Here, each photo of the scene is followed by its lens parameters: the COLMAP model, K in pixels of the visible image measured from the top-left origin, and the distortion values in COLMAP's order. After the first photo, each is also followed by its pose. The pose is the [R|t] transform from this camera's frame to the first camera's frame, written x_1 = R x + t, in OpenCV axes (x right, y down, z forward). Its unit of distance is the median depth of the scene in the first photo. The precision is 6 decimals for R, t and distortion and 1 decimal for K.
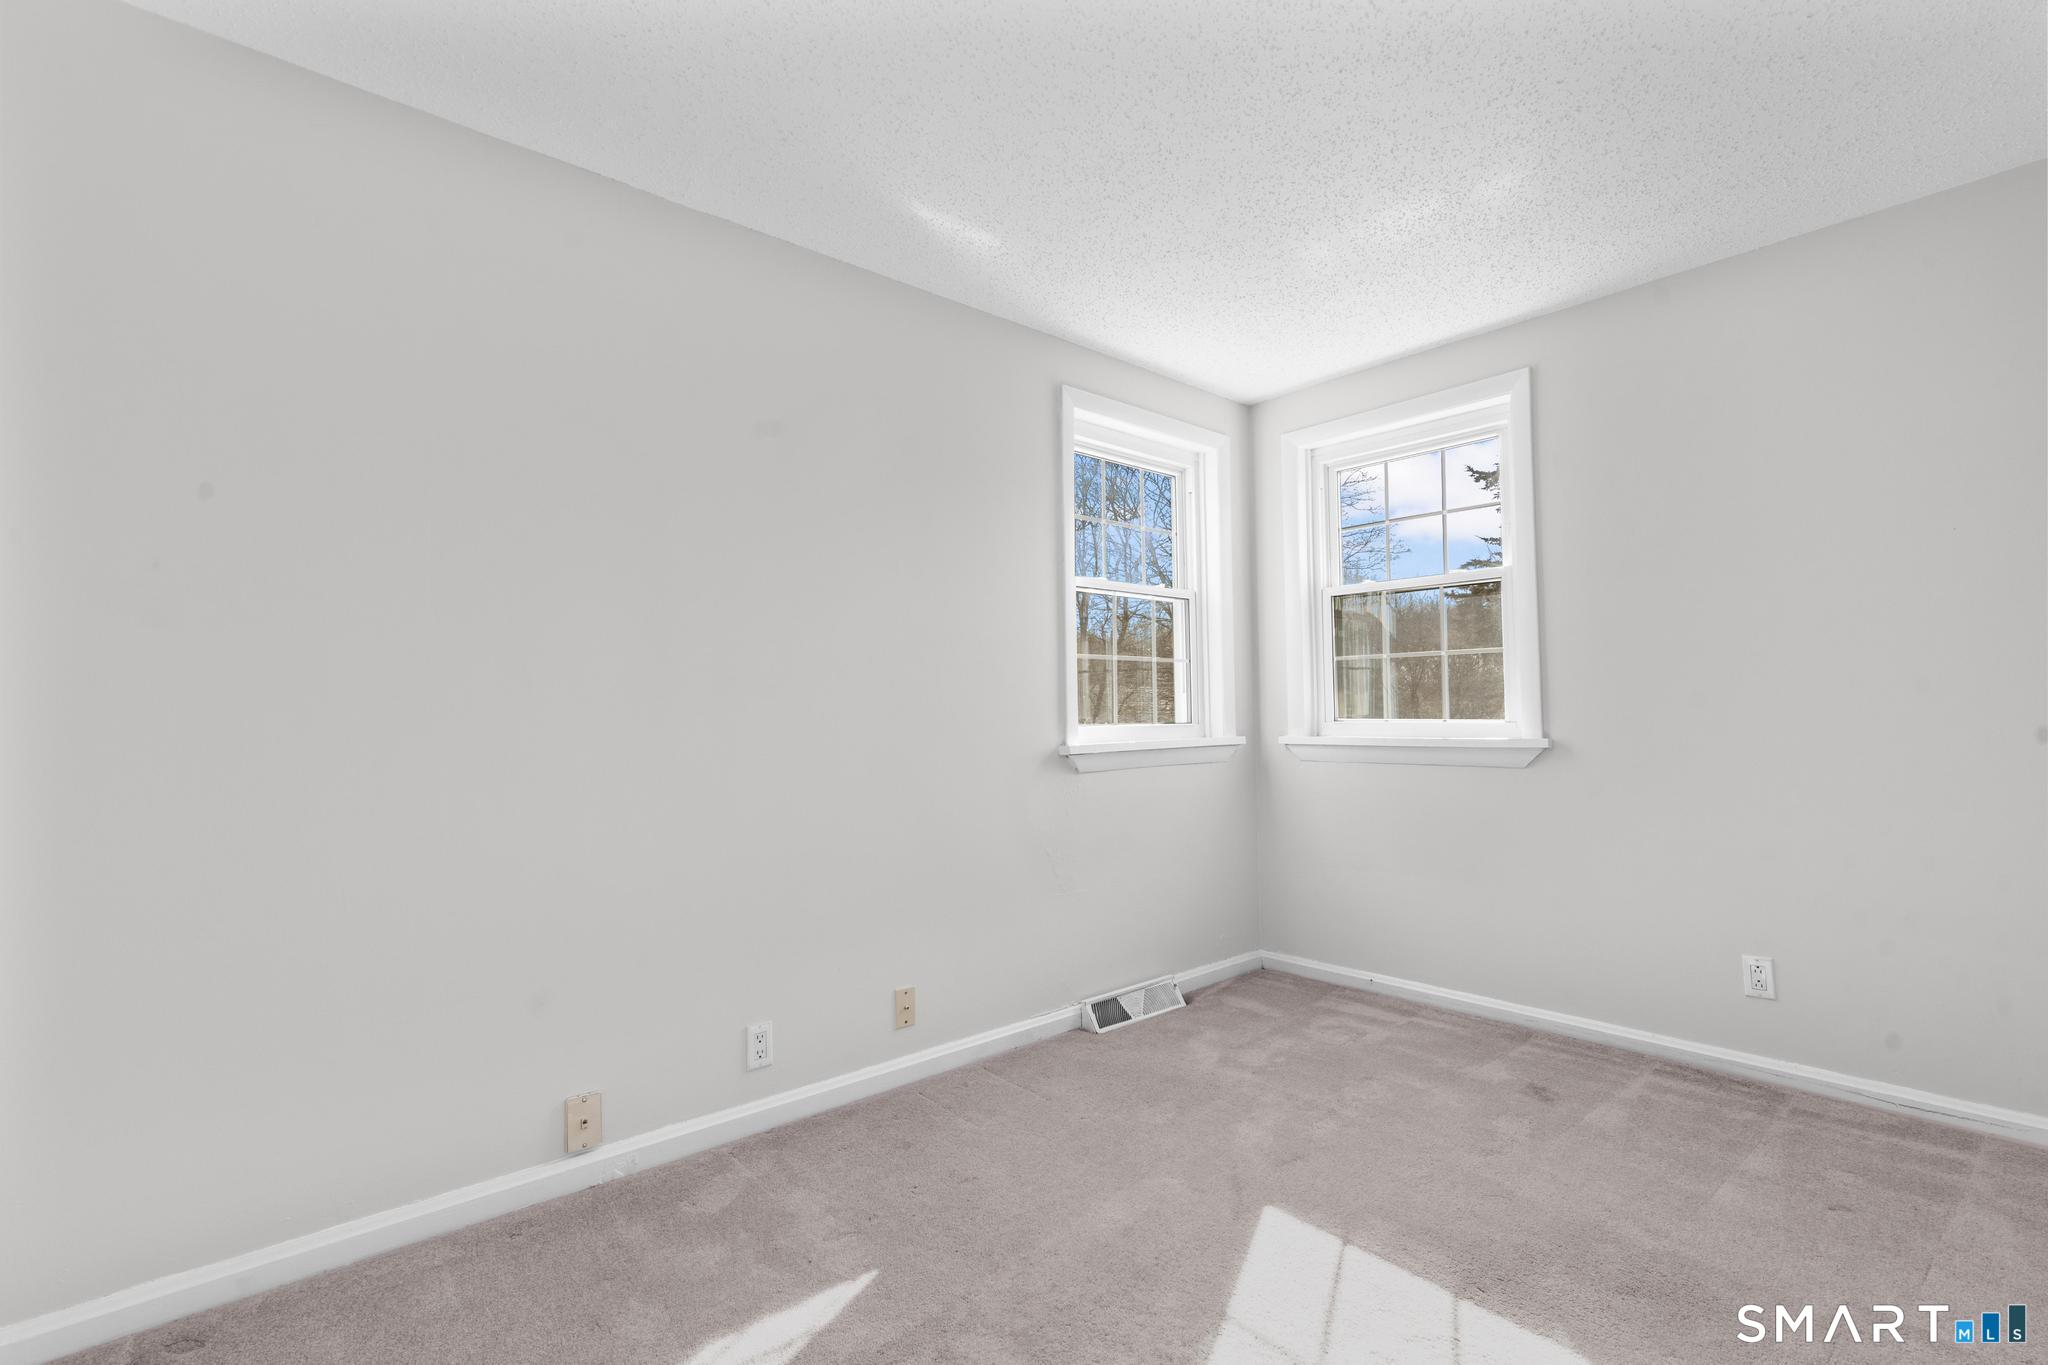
lens RADIAL K [[919.6, 0, 1019.8], [0, 919.6, 685.8], [0, 0, 1]] dist [-0.005538, 0.002585]
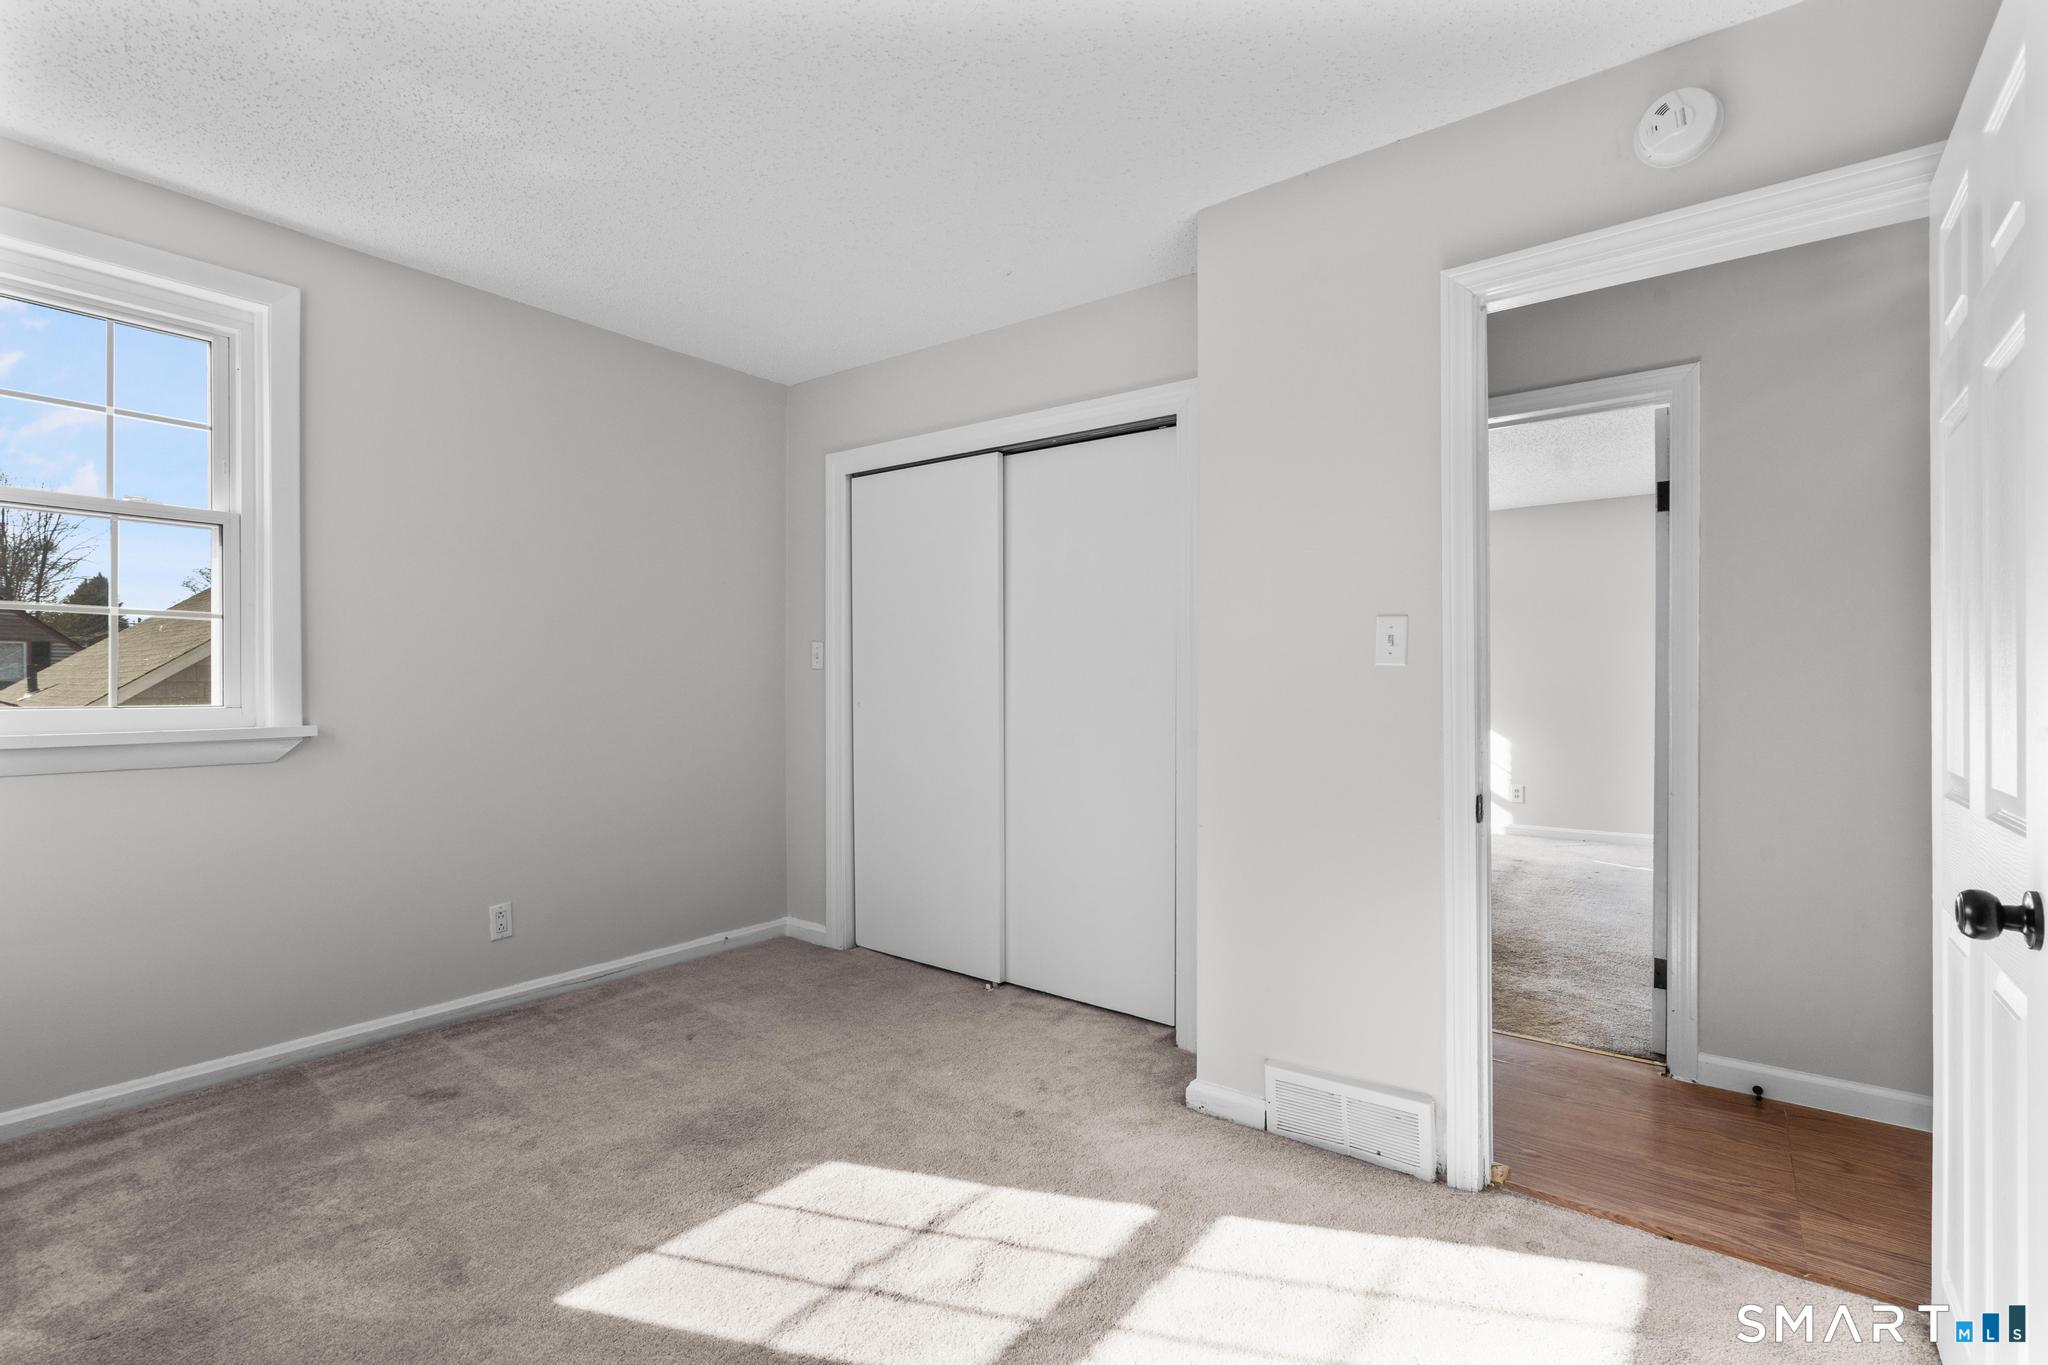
lens RADIAL K [[919.6, 0, 1019.8], [0, 919.6, 685.8], [0, 0, 1]] dist [-0.005538, 0.002585]
pose [[-0.201110, 0.006772, 0.979545, -0.493771], [-0.030940, 0.999433, -0.013262, 0.012002], [-0.979080, -0.032974, -0.200787, 0.614182]]
